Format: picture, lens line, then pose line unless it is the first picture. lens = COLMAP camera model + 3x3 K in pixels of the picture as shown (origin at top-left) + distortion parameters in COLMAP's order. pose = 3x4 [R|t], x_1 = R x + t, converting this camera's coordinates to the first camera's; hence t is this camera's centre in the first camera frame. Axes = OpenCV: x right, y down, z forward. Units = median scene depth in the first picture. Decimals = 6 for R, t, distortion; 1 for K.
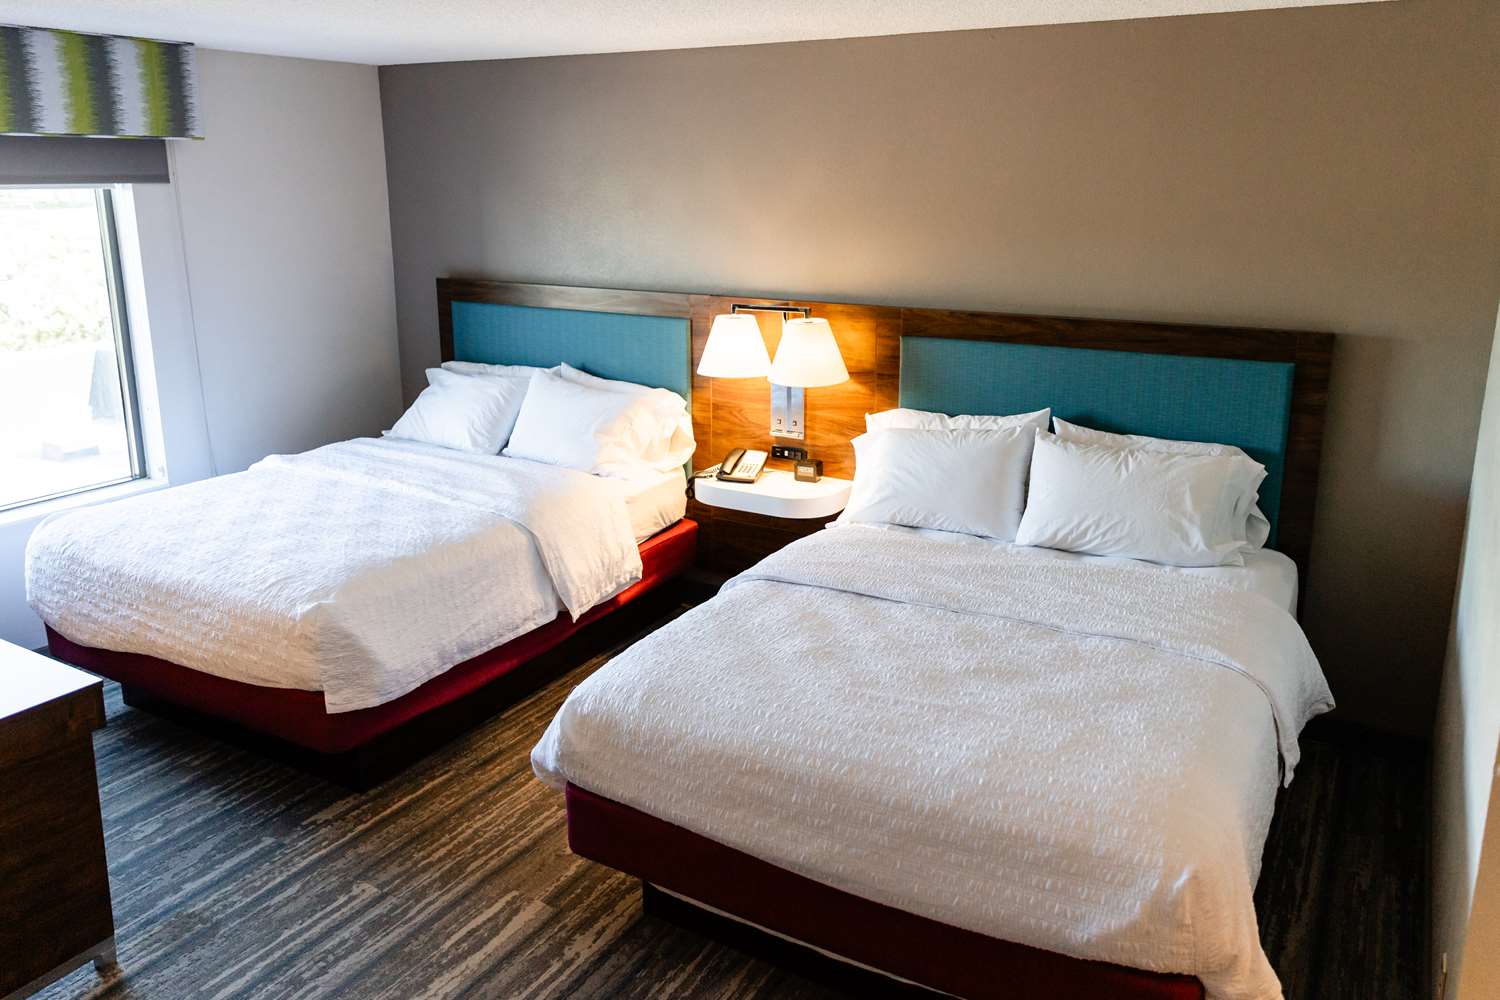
lens RADIAL K [[1187.0, 0, 677.0], [0, 1187.0, 495.5], [0, 0, 1]] dist [0.001484, 0.007590]
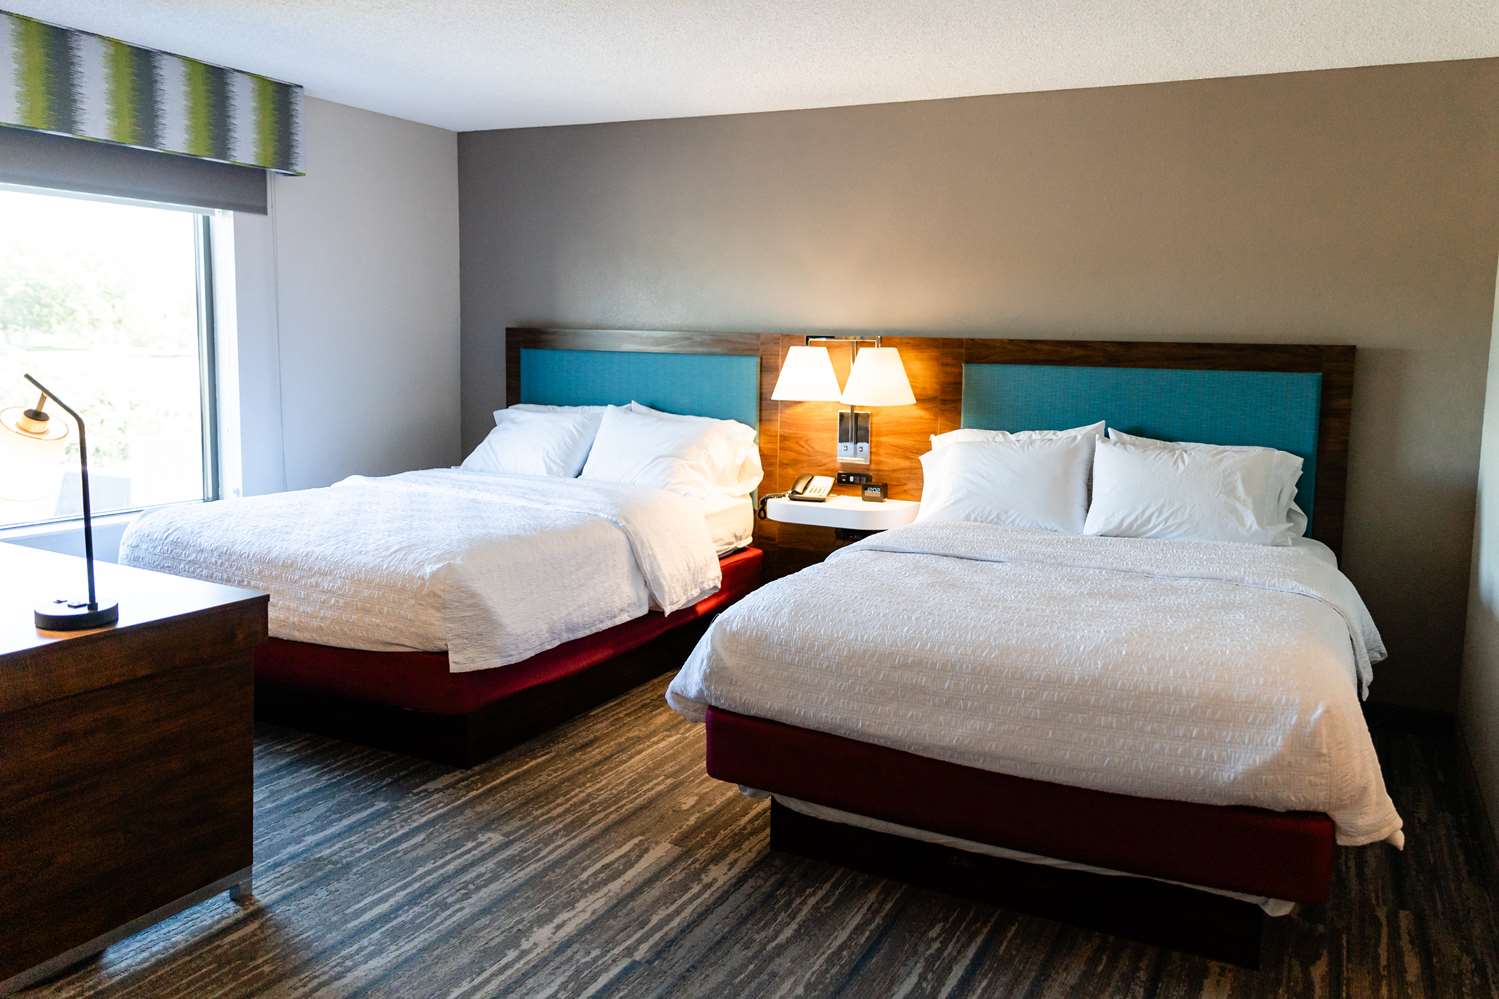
lens RADIAL K [[1177.3, 0, 749.5], [0, 1177.3, 499.5], [0, 0, 1]] dist [0.003546, 0.001270]
pose [[0.995798, 0.015963, 0.090171, -0.125886], [-0.004408, 0.991903, -0.126918, 0.156764], [-0.091467, 0.125987, 0.987806, -0.045731]]
